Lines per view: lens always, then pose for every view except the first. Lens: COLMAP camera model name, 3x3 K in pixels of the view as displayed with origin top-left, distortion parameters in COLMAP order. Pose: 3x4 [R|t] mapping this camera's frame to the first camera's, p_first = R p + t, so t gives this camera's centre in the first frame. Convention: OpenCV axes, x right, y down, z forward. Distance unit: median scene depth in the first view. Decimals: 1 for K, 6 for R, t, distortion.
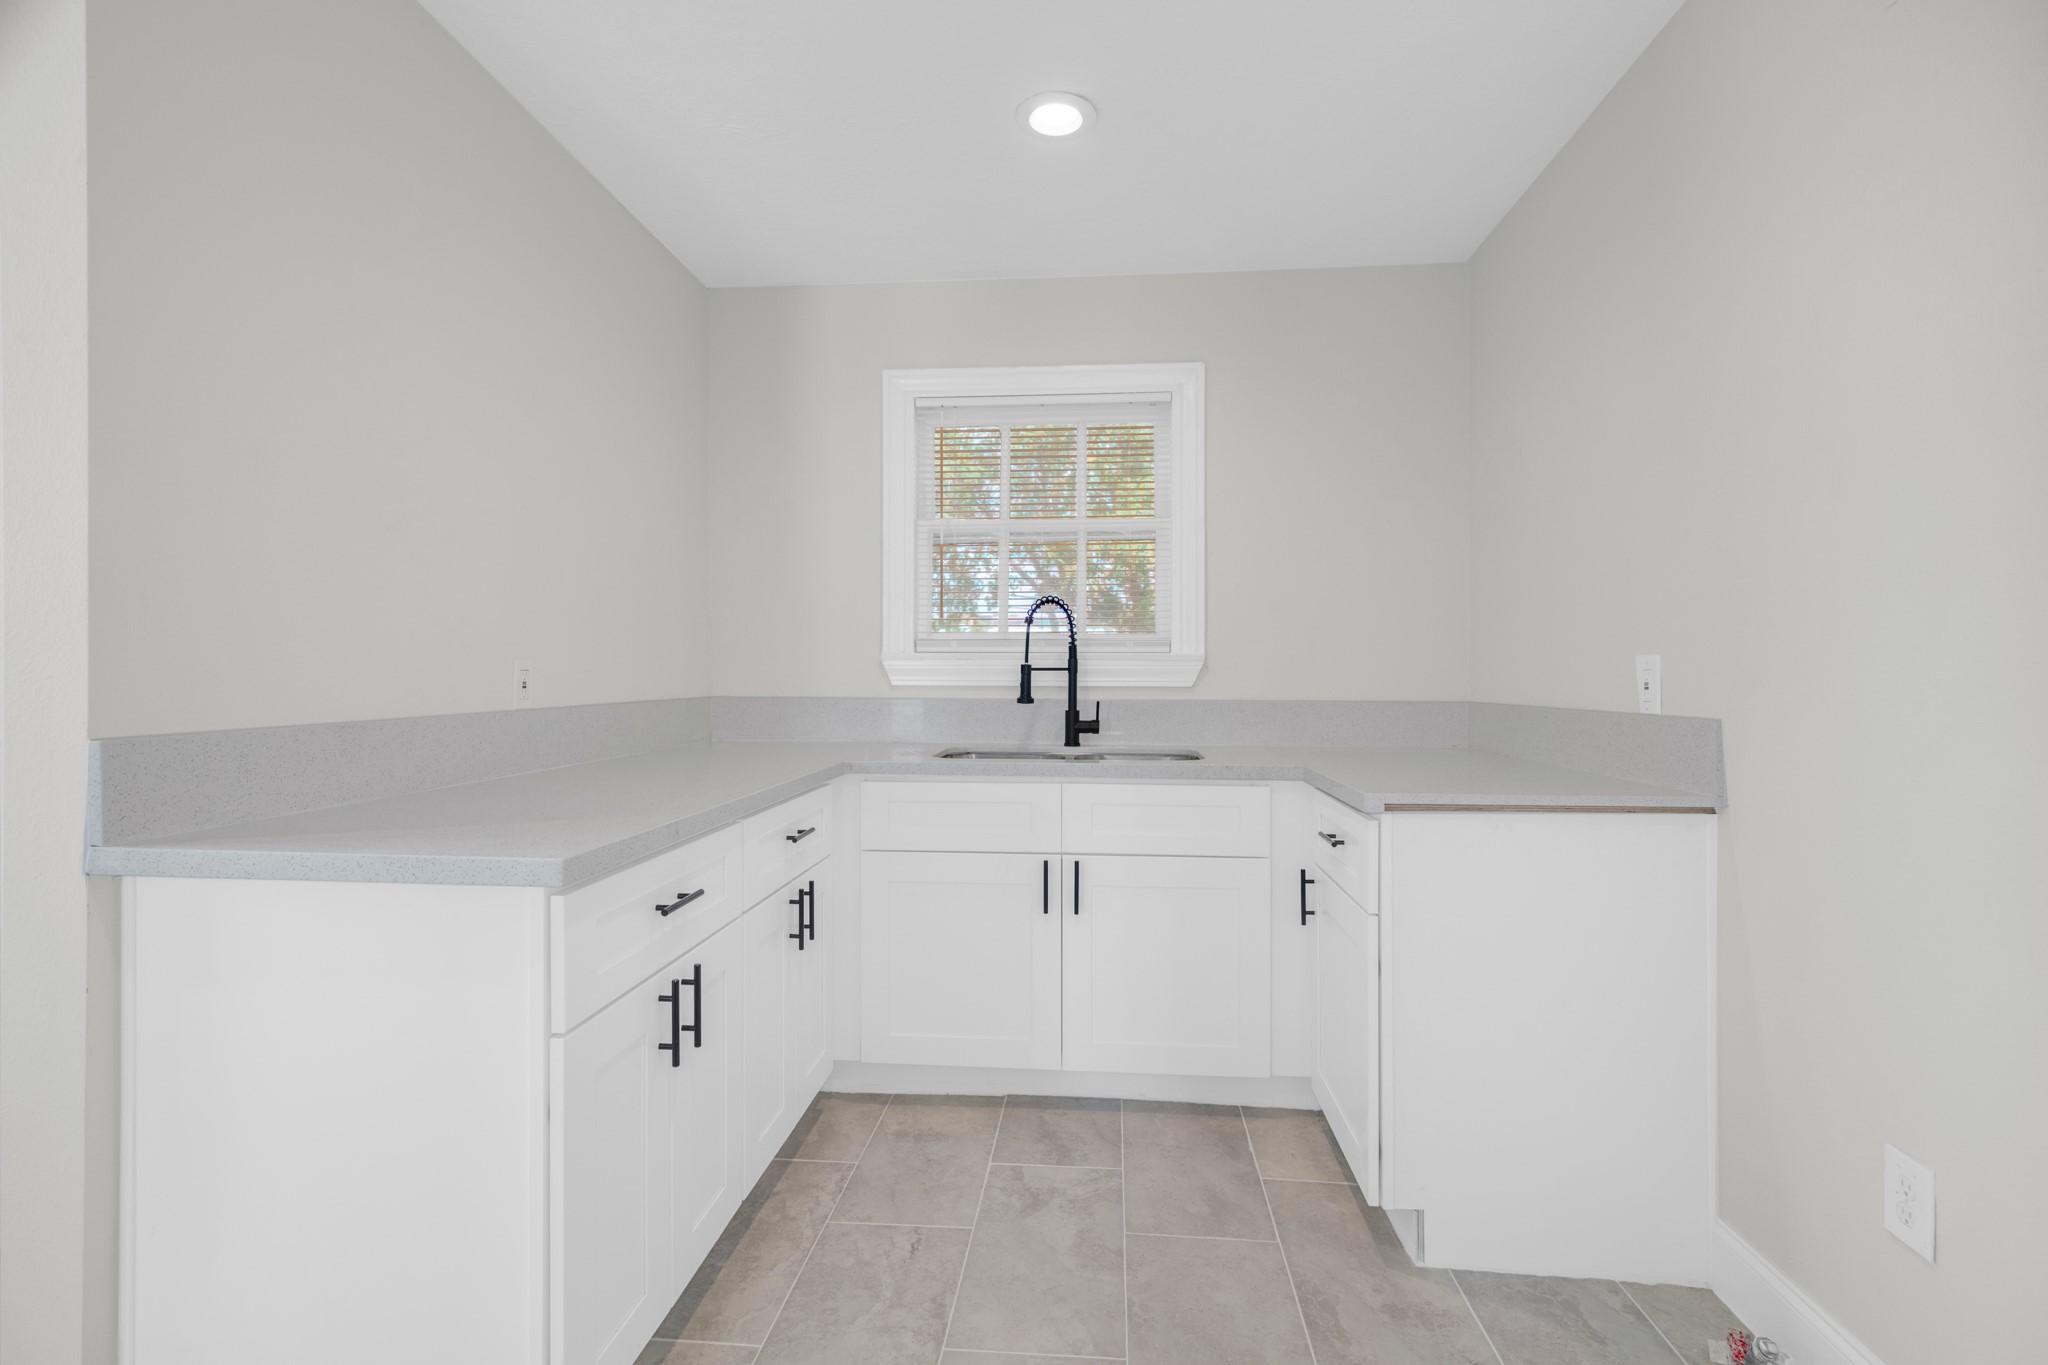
lens RADIAL K [[950.5, 0, 1024.0], [0, 950.5, 682.5], [0, 0, 1]] dist [0.000432, 0.000435]
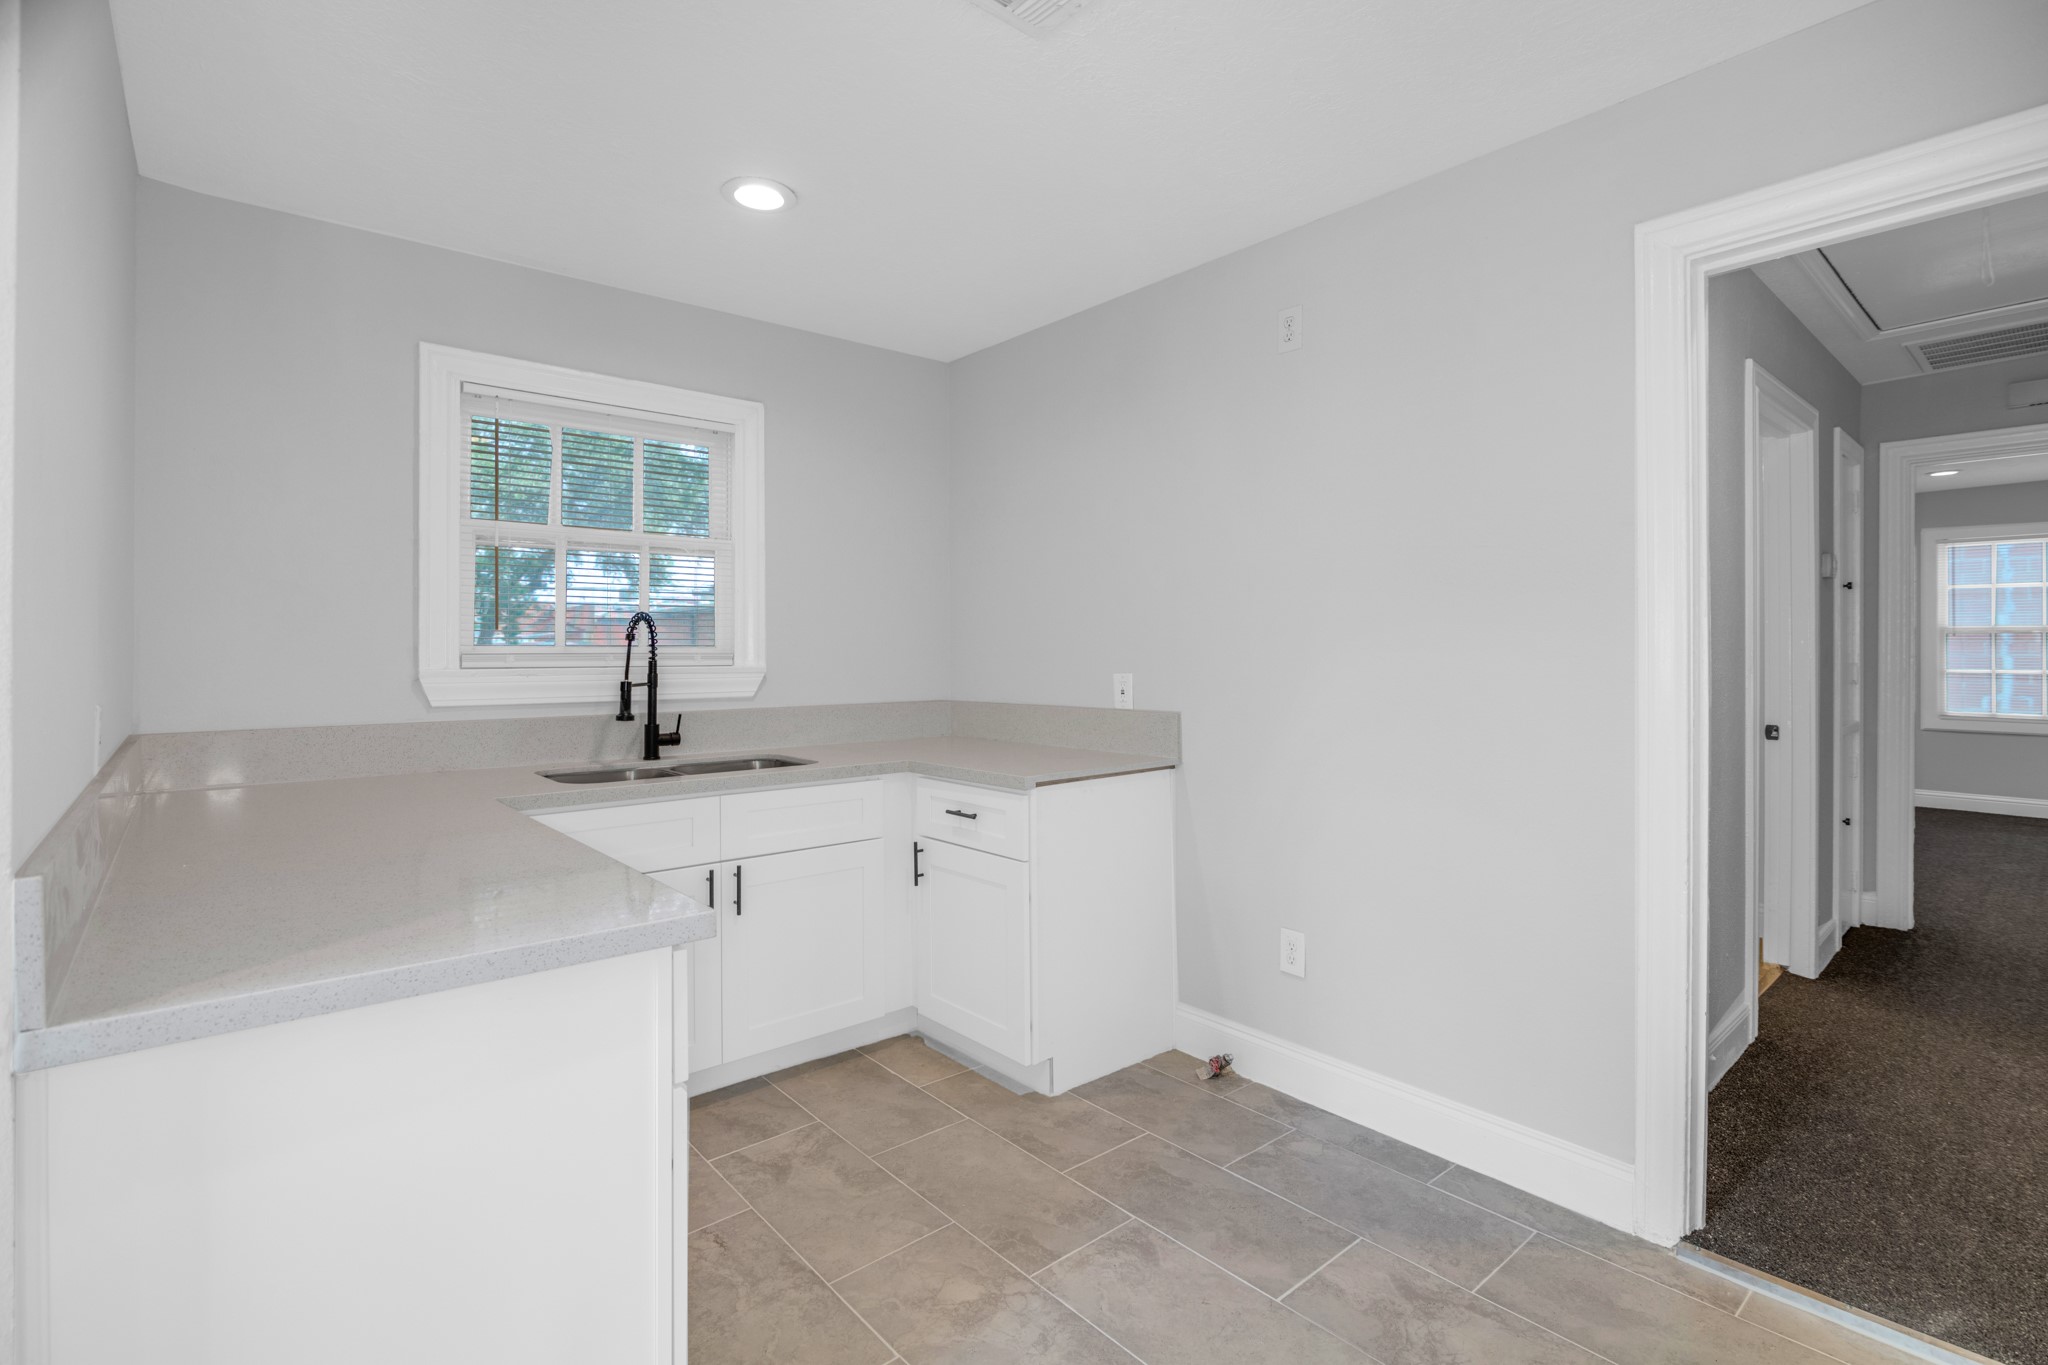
lens RADIAL K [[977.0, 0, 1032.2], [0, 977.0, 657.4], [0, 0, 1]] dist [-0.002868, 0.000092]
pose [[0.685510, -0.008928, 0.728008, -0.529813], [0.010507, 0.999942, 0.002369, -0.049536], [-0.727987, 0.006026, 0.685564, -0.009123]]
